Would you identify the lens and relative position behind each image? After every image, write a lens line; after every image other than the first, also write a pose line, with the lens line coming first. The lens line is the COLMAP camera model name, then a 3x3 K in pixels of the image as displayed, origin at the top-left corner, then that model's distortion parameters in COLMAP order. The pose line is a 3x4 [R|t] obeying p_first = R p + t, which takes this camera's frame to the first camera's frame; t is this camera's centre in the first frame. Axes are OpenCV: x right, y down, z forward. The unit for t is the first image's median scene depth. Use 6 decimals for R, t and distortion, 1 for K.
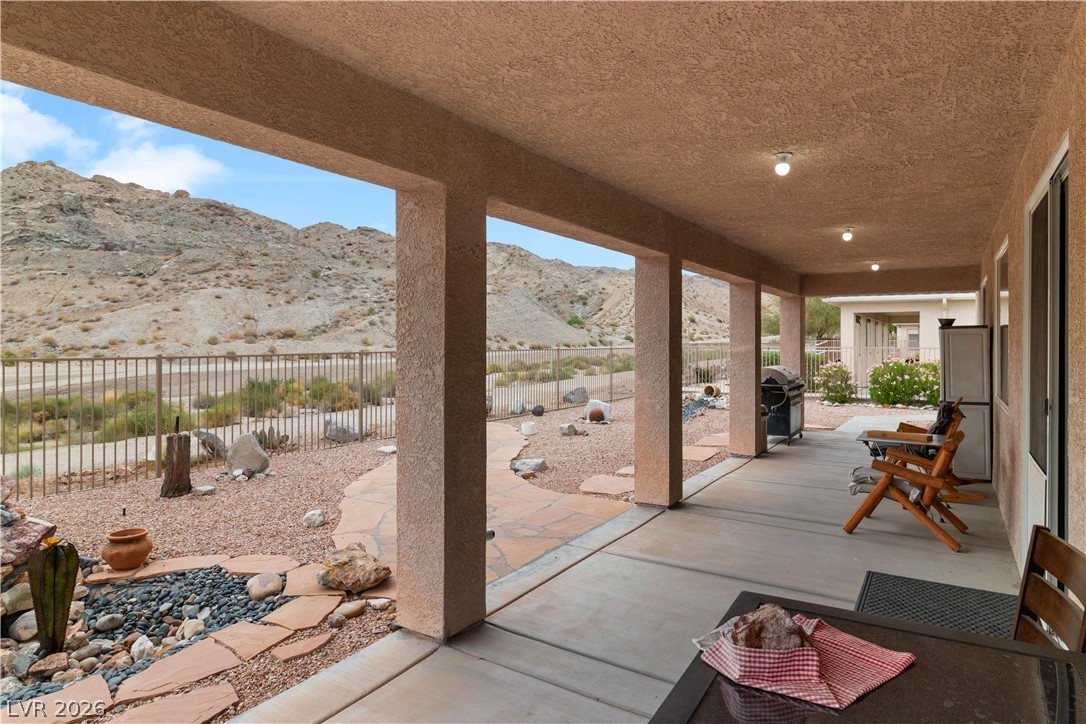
lens RADIAL K [[625.7, 0, 551.8], [0, 625.7, 344.3], [0, 0, 1]] dist [-0.001312, -0.000613]
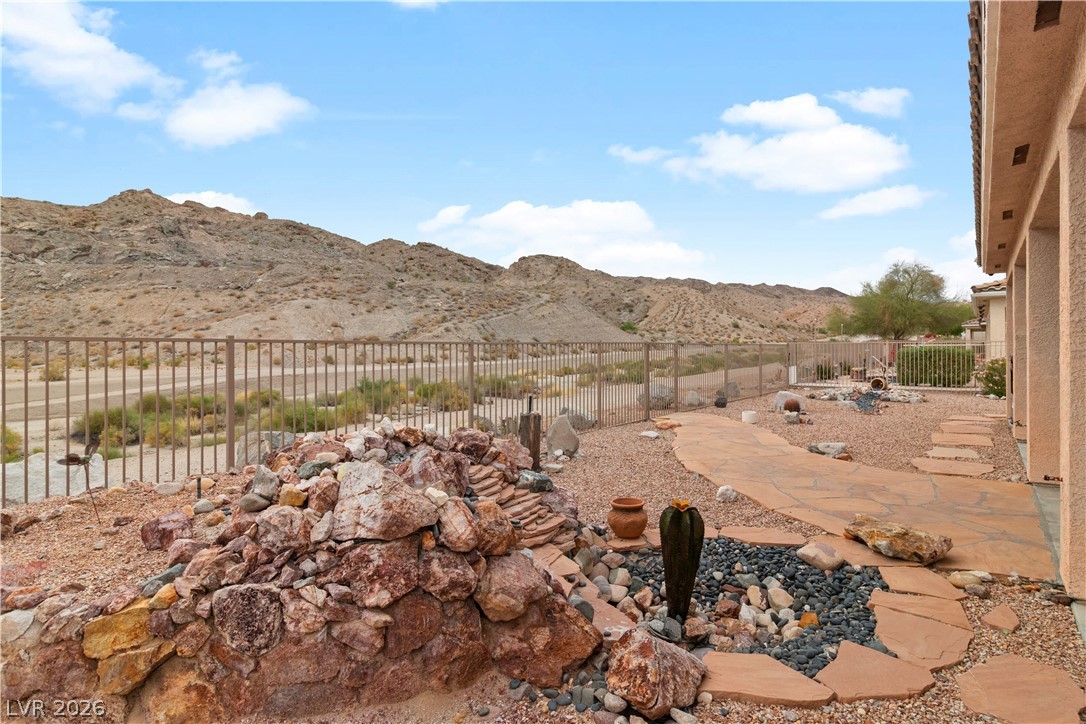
lens RADIAL K [[586.0, 0, 547.6], [0, 586.0, 351.3], [0, 0, 1]] dist [0.000990, 0.000489]
pose [[0.997293, -0.005483, -0.073332, -0.040909], [0.005600, 0.999983, 0.001393, 0.003353], [0.073323, -0.001800, 0.997307, 0.003314]]
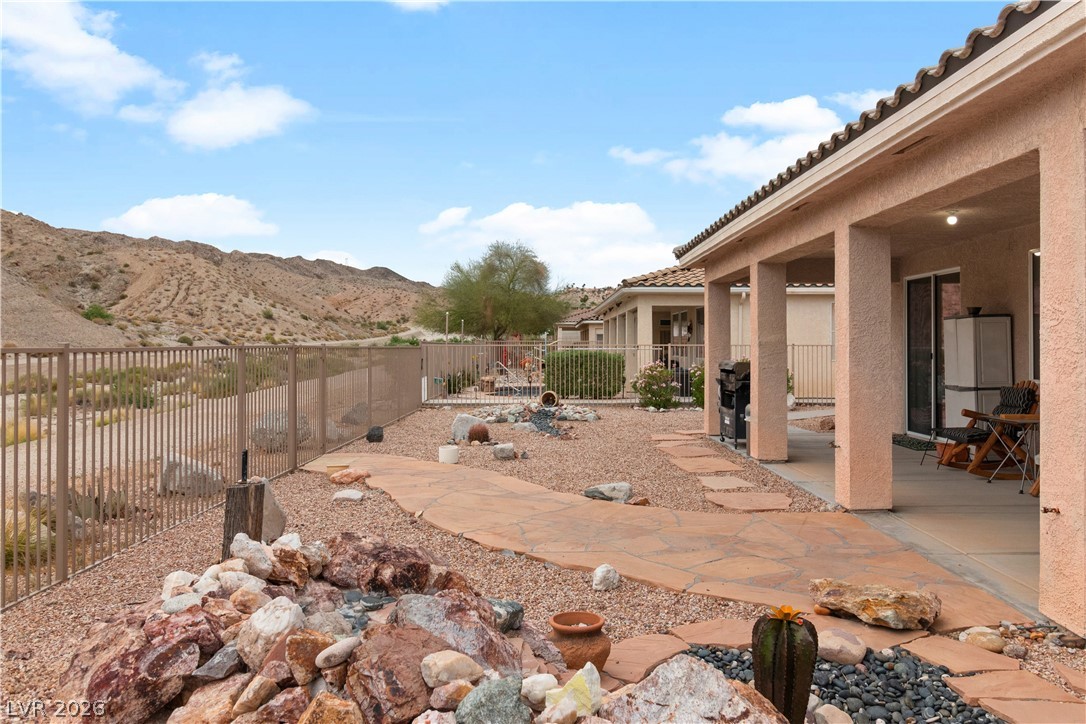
lens RADIAL K [[852.4, 0, 548.8], [0, 852.4, 348.6], [0, 0, 1]] dist [0.000616, 0.005085]
pose [[0.844107, -0.003156, 0.536166, -0.063615], [0.004092, 0.999991, -0.000557, 0.002208], [-0.536159, 0.002664, 0.844113, 0.017600]]
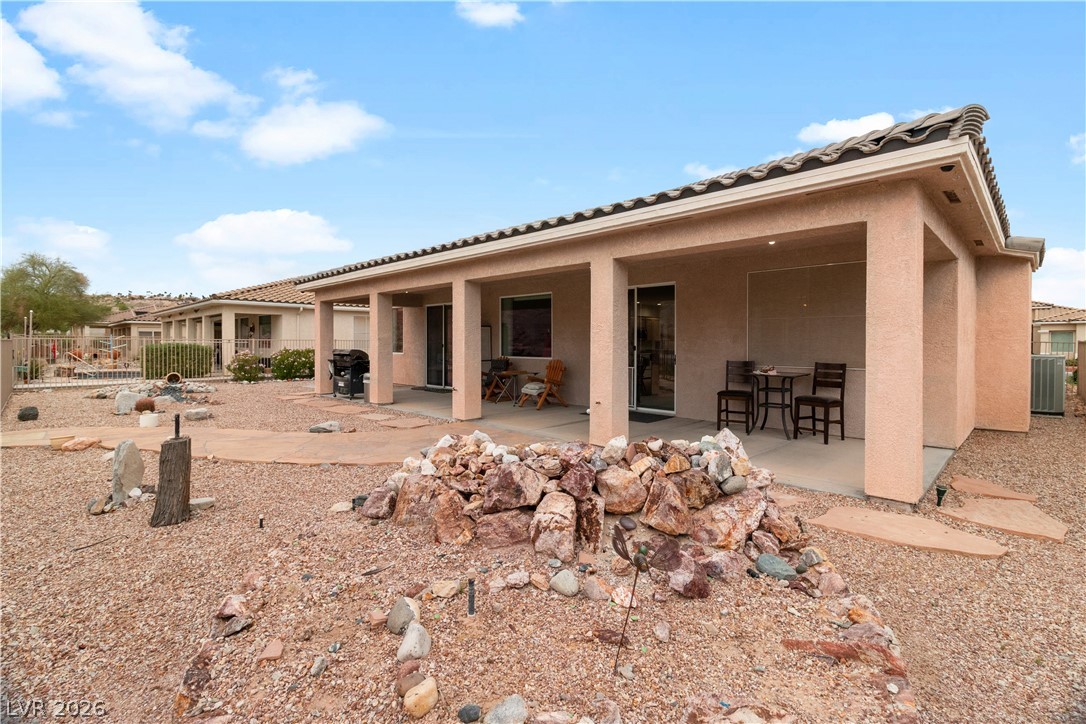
lens RADIAL K [[498.1, 0, 547.6], [0, 498.1, 345.7], [0, 0, 1]] dist [0.000446, 0.000150]
pose [[0.209666, -0.007462, 0.977745, -0.088906], [0.002081, 0.999972, 0.007185, 0.002574], [-0.977771, 0.000528, 0.209675, 0.036309]]
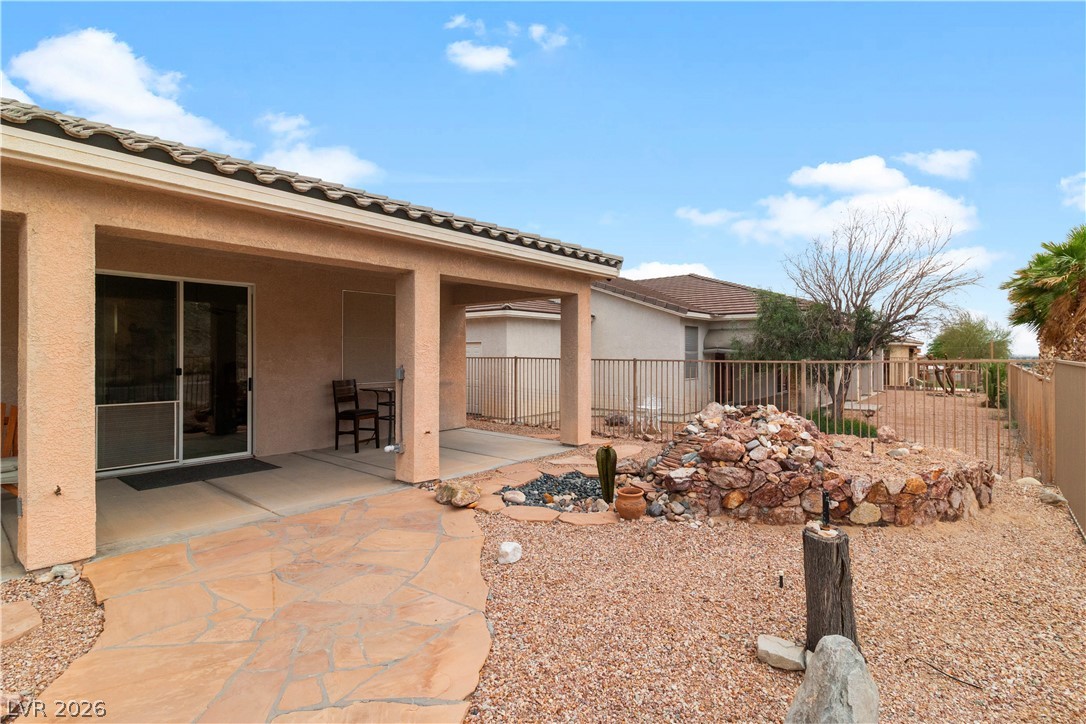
lens RADIAL K [[531.6, 0, 551.5], [0, 531.6, 352.9], [0, 0, 1]] dist [-0.001711, -0.000339]
pose [[-0.993713, -0.003506, 0.111904, -0.035395], [-0.003730, 0.999991, -0.001788, 0.001070], [-0.111896, -0.002194, -0.993717, 0.117793]]
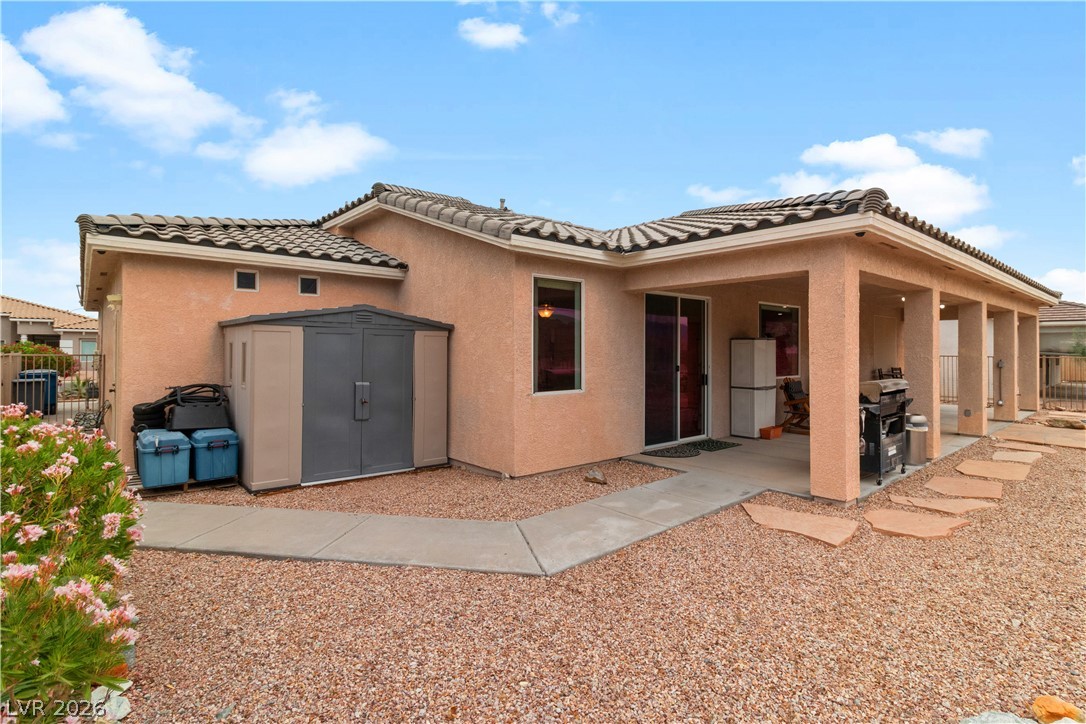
lens RADIAL K [[536.6, 0, 544.6], [0, 536.6, 347.1], [0, 0, 1]] dist [-0.003215, -0.000594]
pose [[-0.958566, -0.003621, 0.284847, 0.071625], [-0.005422, 0.999970, -0.005534, 0.000797], [-0.284818, -0.006849, -0.958557, 0.220044]]
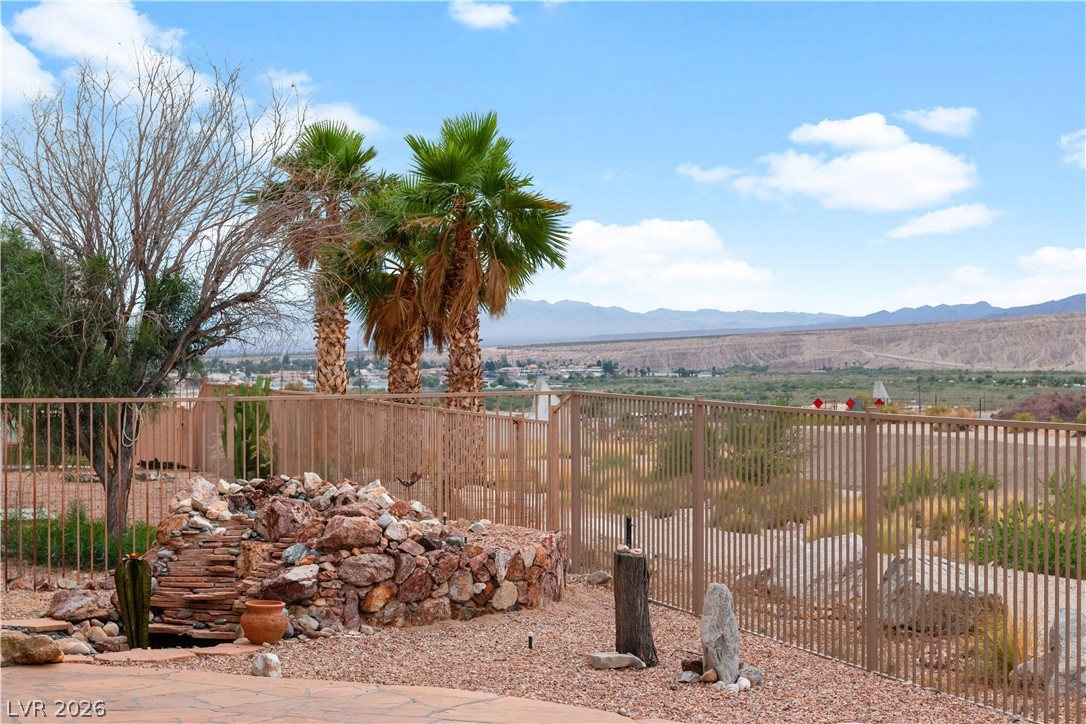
lens RADIAL K [[2513.5, 0, 543.7], [0, 2513.5, 361.7], [0, 0, 1]] dist [0.047933, -0.373584]
pose [[-0.664755, 0.001092, -0.747061, 0.090641], [-0.002392, 0.999991, 0.003591, -0.002199], [0.747058, 0.004174, -0.664746, 0.198366]]
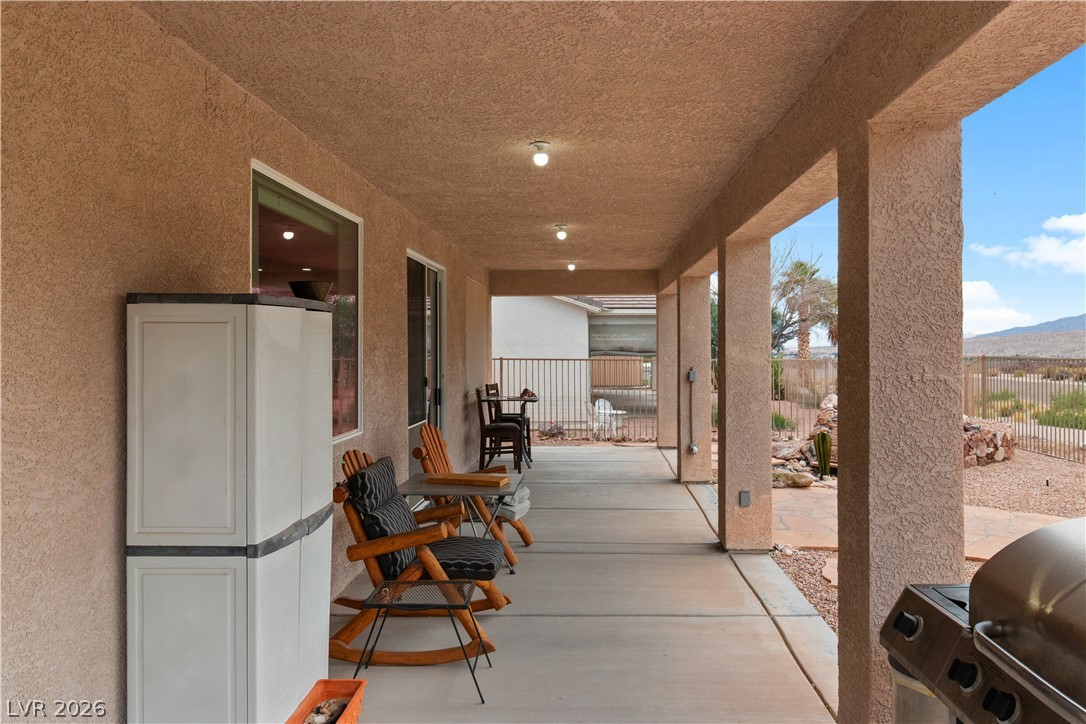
lens RADIAL K [[783.3, 0, 591.0], [0, 783.3, 343.6], [0, 0, 1]] dist [-0.002354, 0.003760]
pose [[-0.842757, -0.003875, -0.538281, 0.067102], [0.001133, 0.999959, -0.008973, 0.000345], [0.538293, -0.008172, -0.842718, 0.132530]]
